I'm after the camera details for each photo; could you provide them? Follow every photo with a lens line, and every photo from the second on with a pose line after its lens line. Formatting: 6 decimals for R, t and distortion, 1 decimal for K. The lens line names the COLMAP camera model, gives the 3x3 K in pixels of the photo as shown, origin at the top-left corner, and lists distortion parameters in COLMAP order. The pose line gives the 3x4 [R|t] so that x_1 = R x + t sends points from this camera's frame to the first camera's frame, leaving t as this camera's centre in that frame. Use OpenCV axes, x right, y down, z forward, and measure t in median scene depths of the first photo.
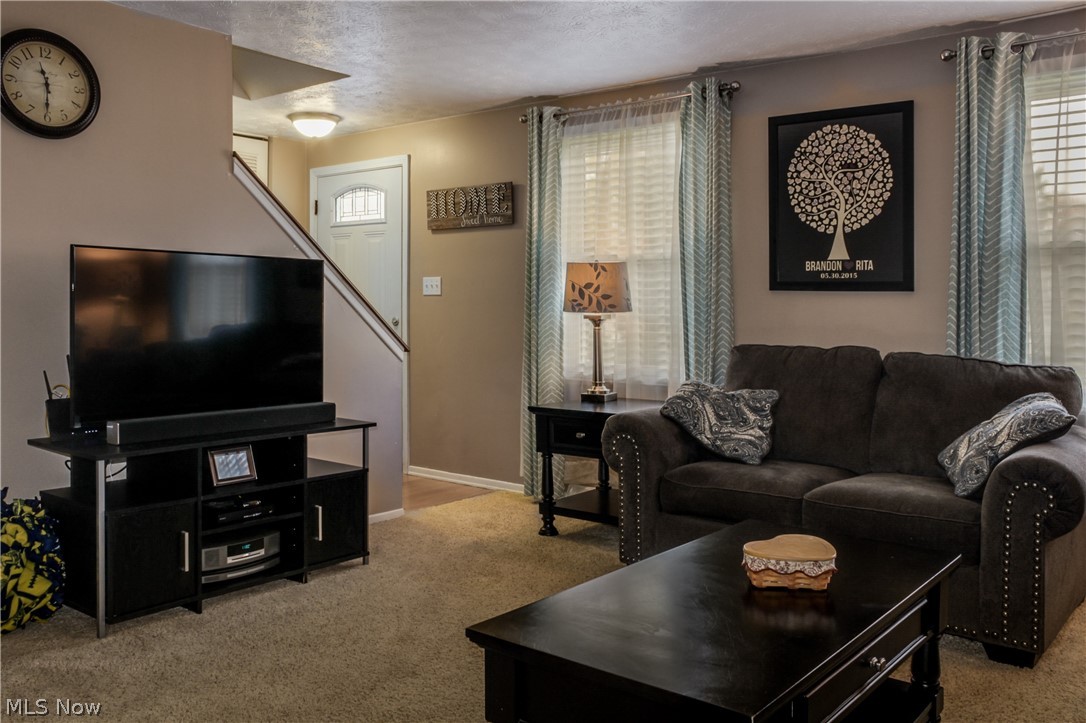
lens RADIAL K [[947.3, 0, 544.4], [0, 947.3, 362.7], [0, 0, 1]] dist [0.017382, 0.014229]
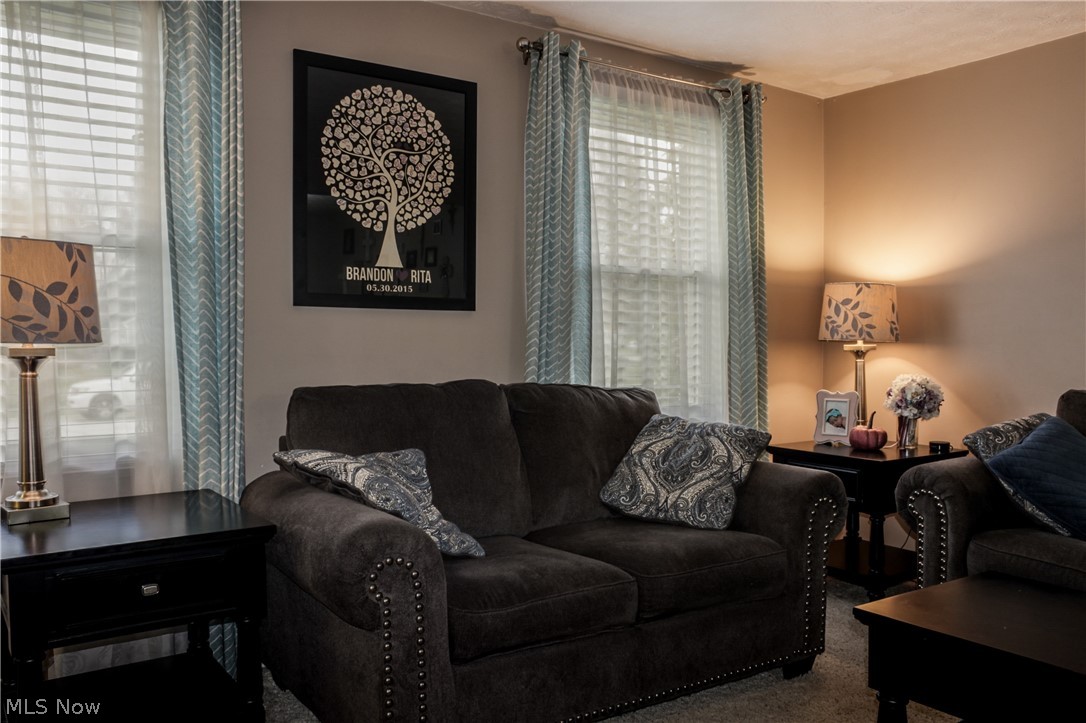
lens RADIAL K [[947.3, 0, 544.2], [0, 947.3, 359.4], [0, 0, 1]] dist [0.017382, 0.014229]
pose [[0.287699, -0.031843, 0.957191, -0.378601], [0.062065, 0.997966, 0.014545, -0.039187], [-0.955708, 0.055223, 0.289090, 0.673604]]
